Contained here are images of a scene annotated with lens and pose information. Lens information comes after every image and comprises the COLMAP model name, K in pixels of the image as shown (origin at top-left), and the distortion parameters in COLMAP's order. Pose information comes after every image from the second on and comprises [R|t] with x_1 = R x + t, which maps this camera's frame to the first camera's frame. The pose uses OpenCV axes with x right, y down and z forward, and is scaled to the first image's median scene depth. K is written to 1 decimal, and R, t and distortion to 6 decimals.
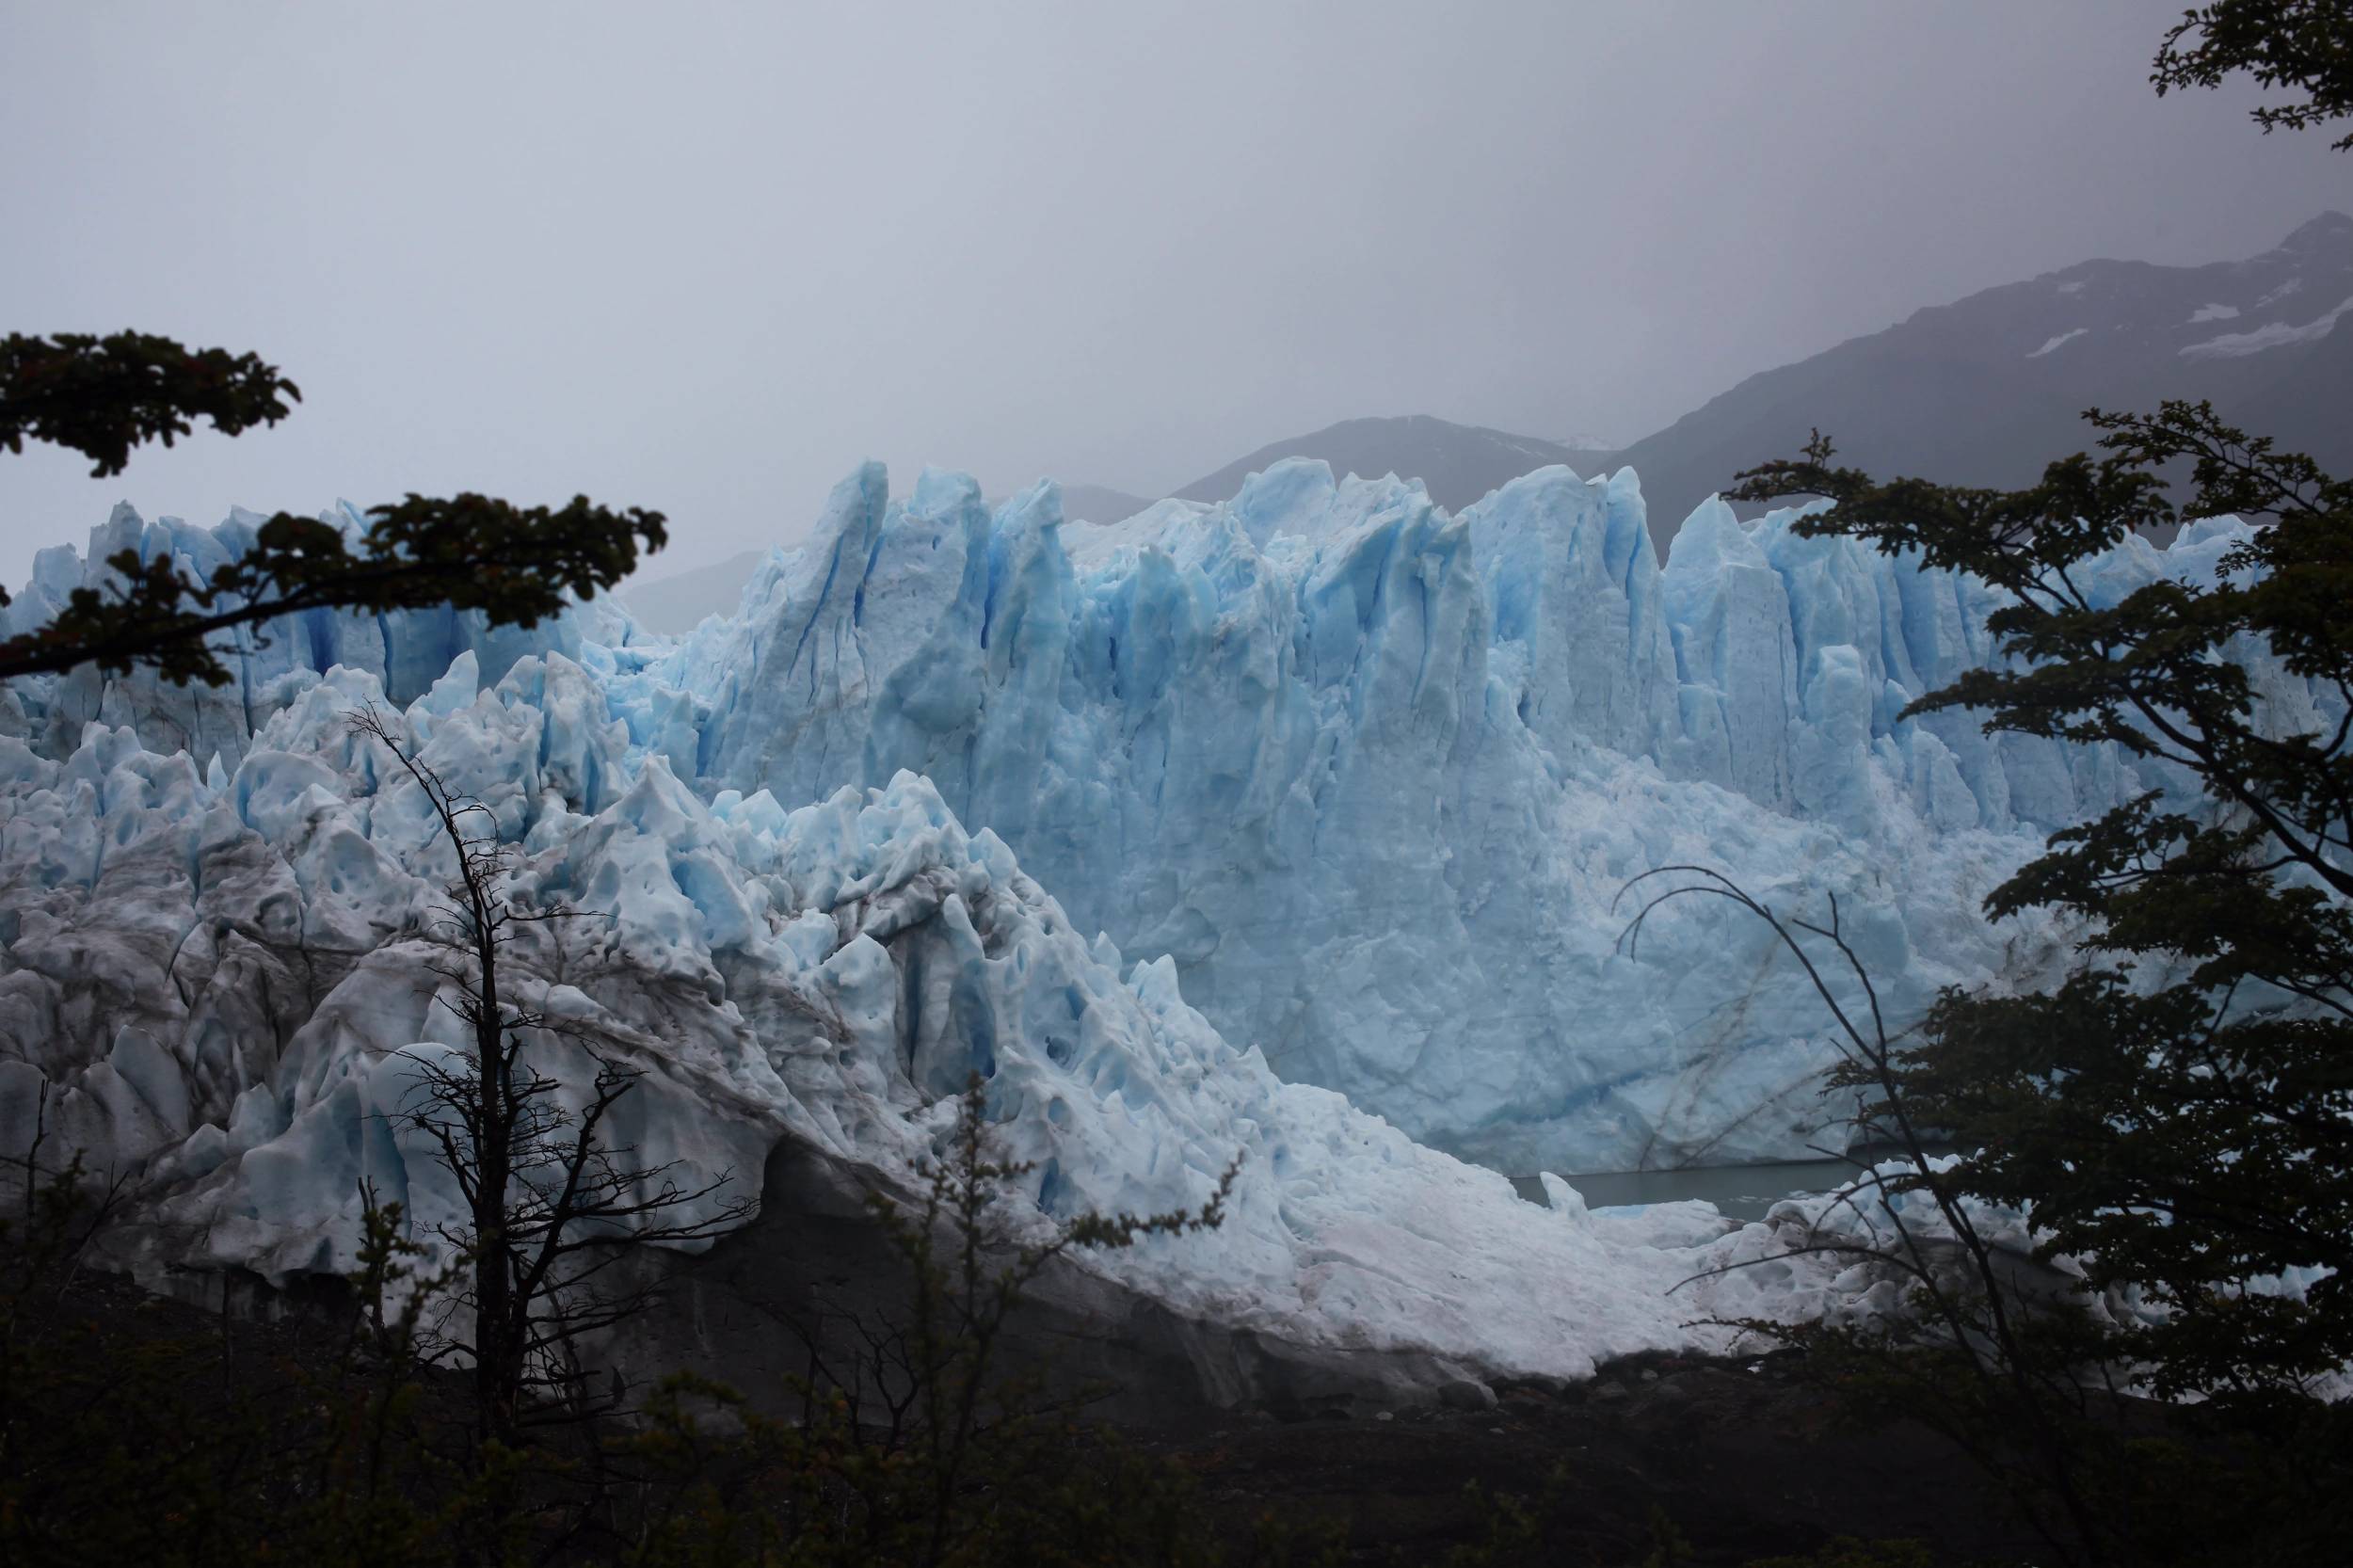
lens RADIAL K [[2561.5, 0, 1183.8], [0, 2561.5, 793.1], [0, 0, 1]] dist [-0.038714, 0.000000]
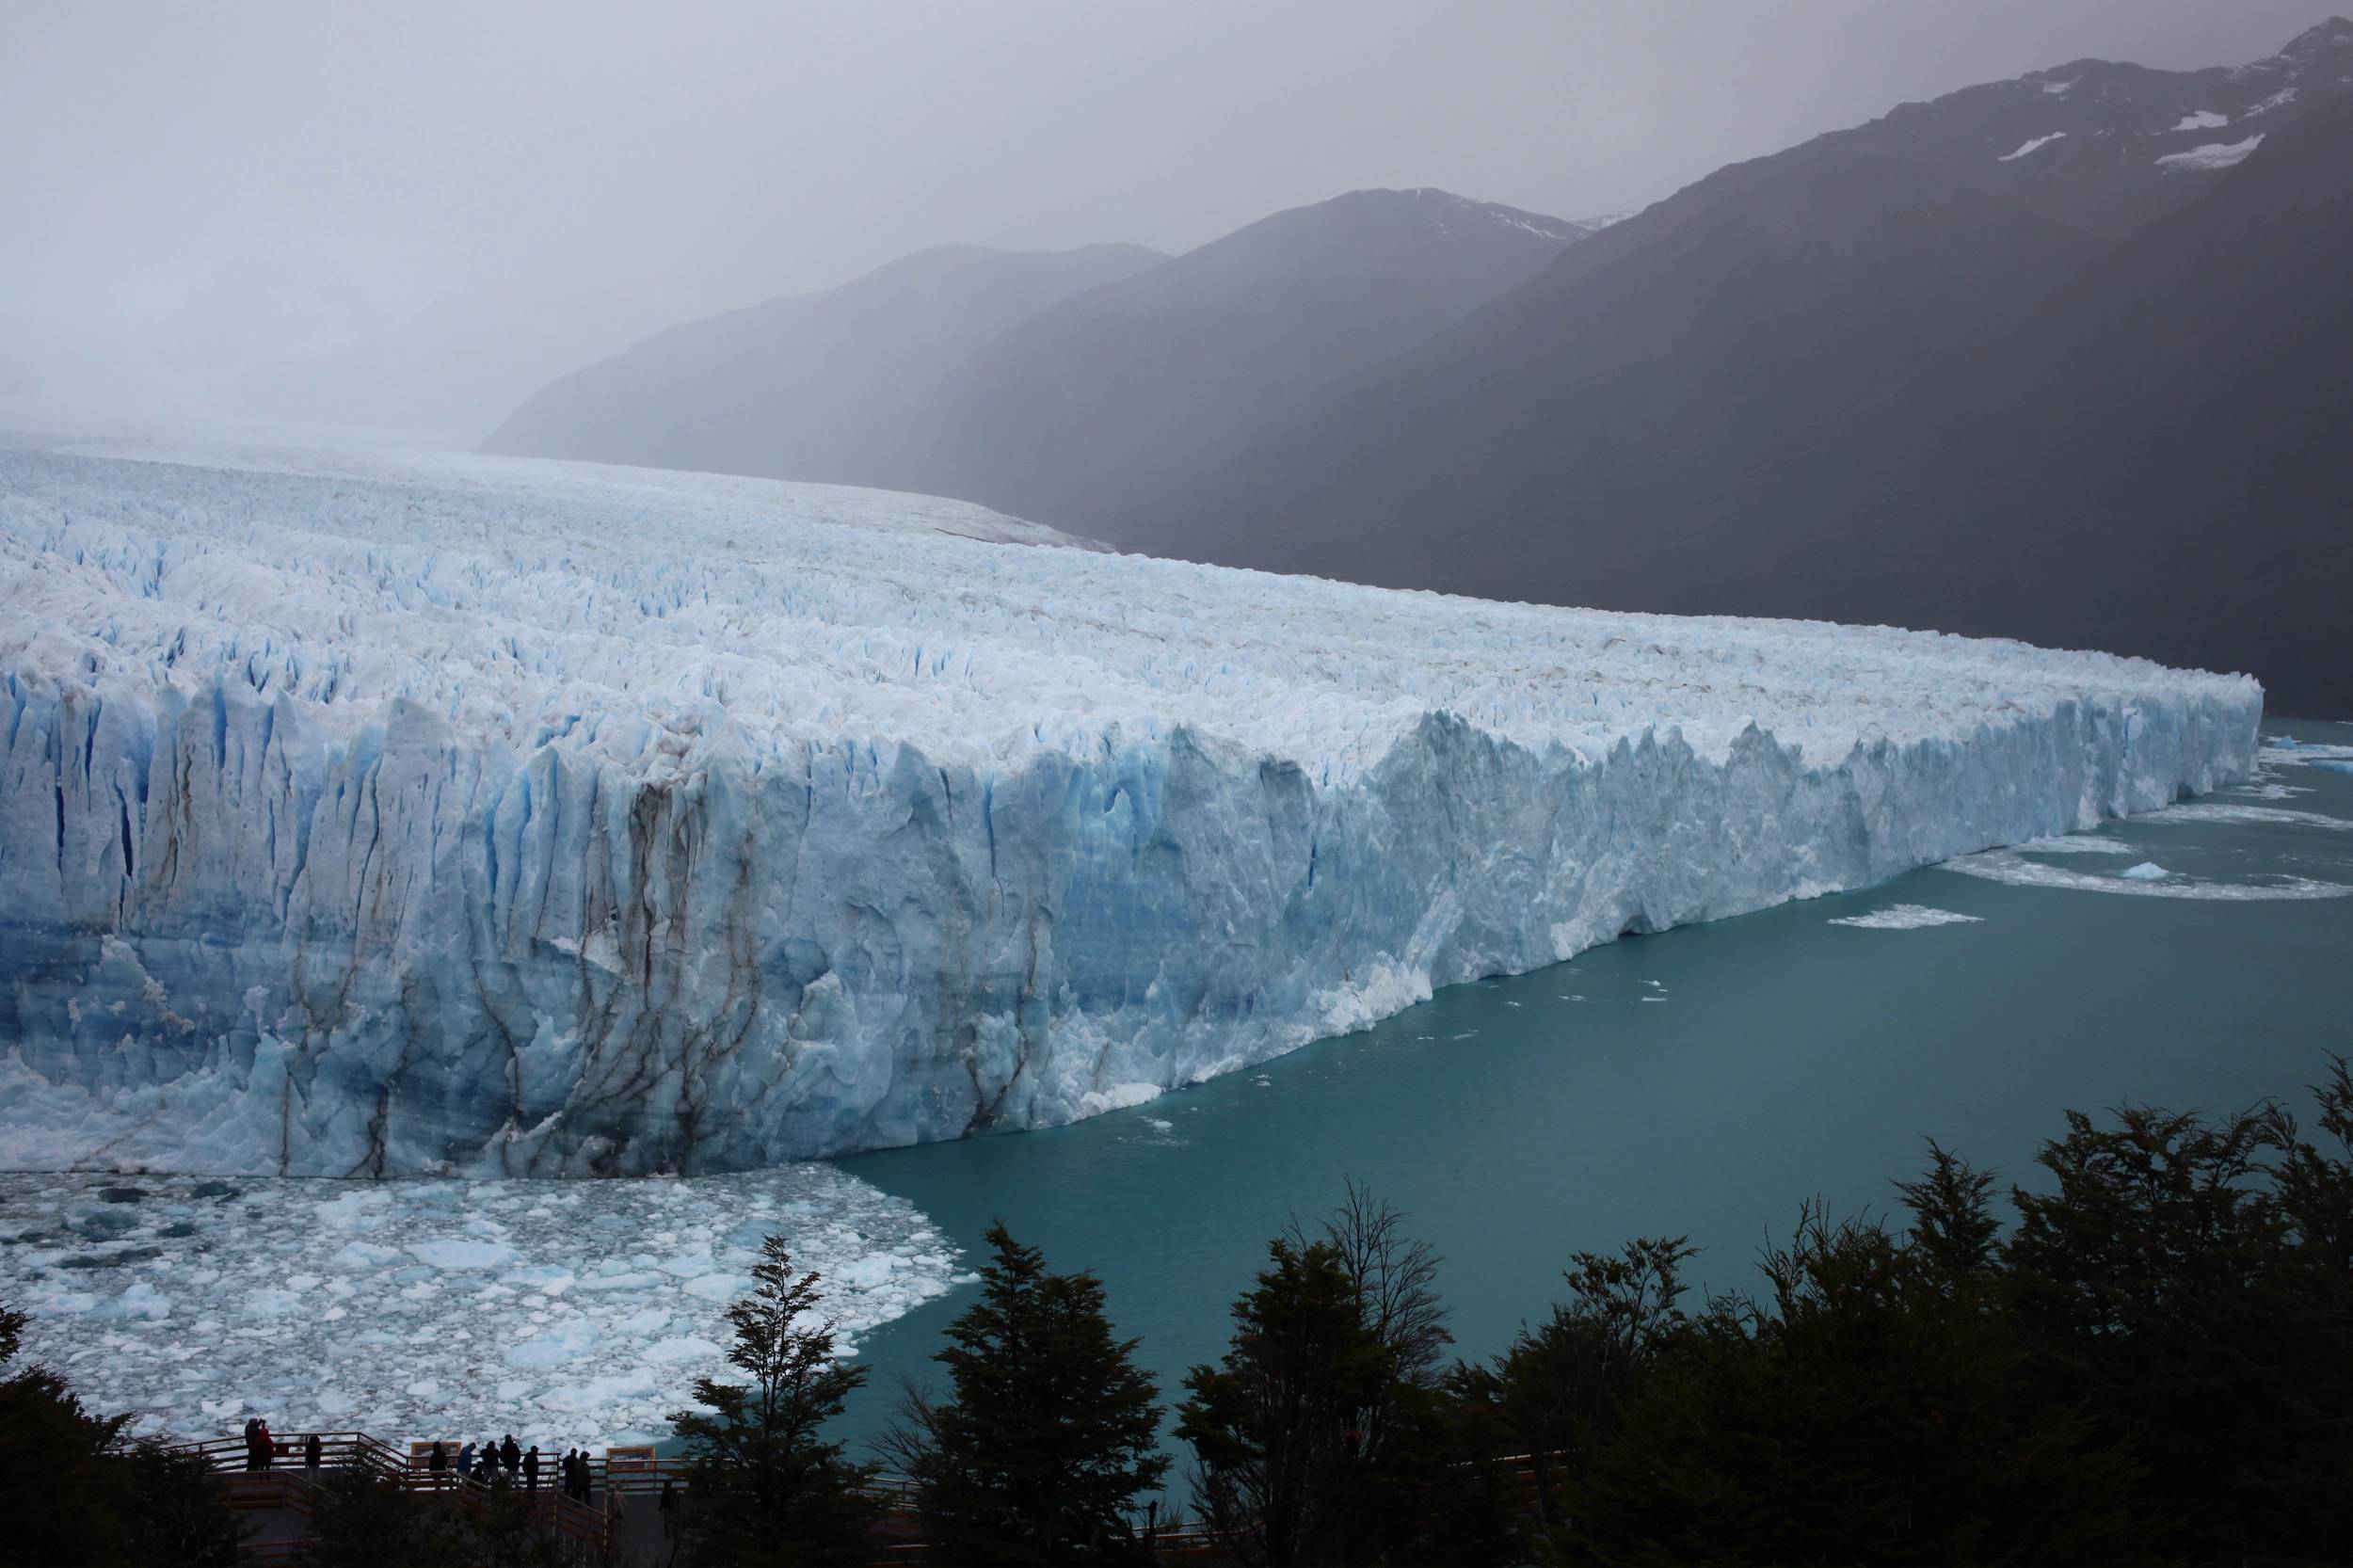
lens RADIAL K [[2561.5, 0, 1167.3], [0, 2561.5, 785.5], [0, 0, 1]] dist [-0.038714, 0.000000]
pose [[0.996729, 0.053324, -0.060732, 1.797617], [-0.047319, 0.994222, 0.096349, -0.248287], [0.065519, -0.093160, 0.993493, -0.216749]]
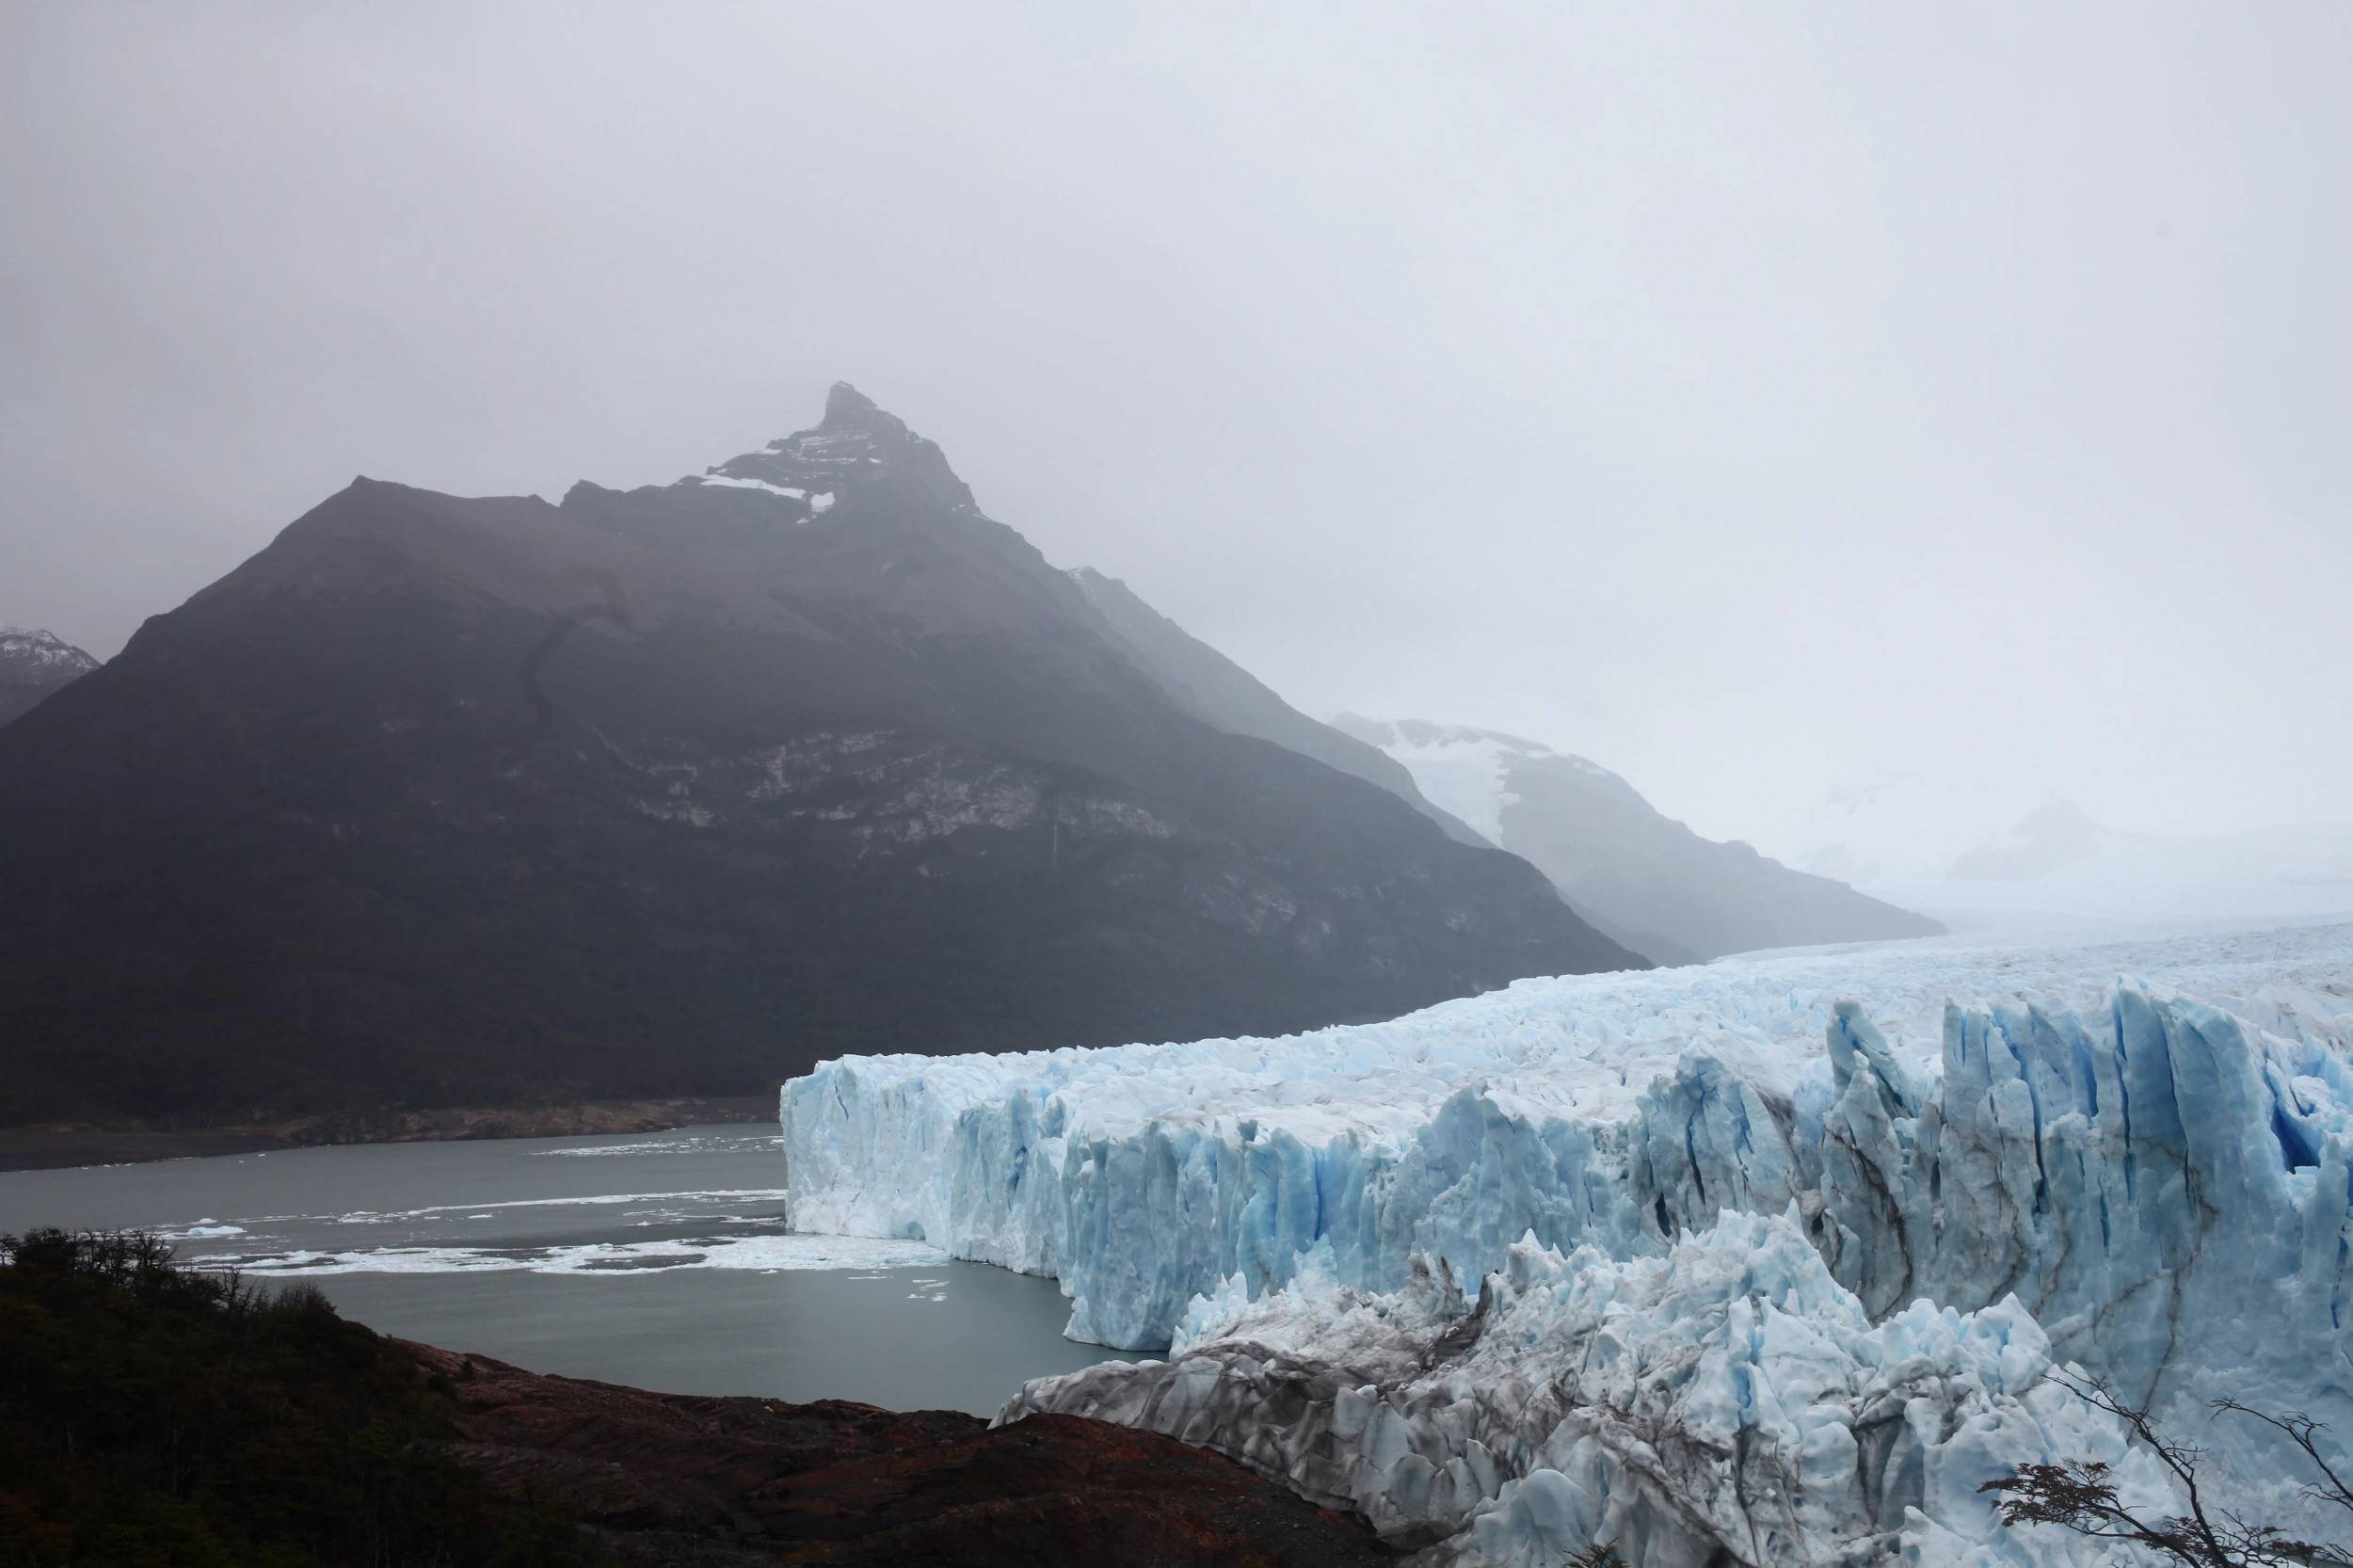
lens RADIAL K [[2561.5, 0, 1164.5], [0, 2561.5, 794.3], [0, 0, 1]] dist [-0.038714, 0.000000]
pose [[0.529615, -0.096287, -0.842755, 0.543299], [0.030522, 0.995056, -0.094506, -0.104086], [0.847689, 0.024329, 0.529936, -0.106705]]
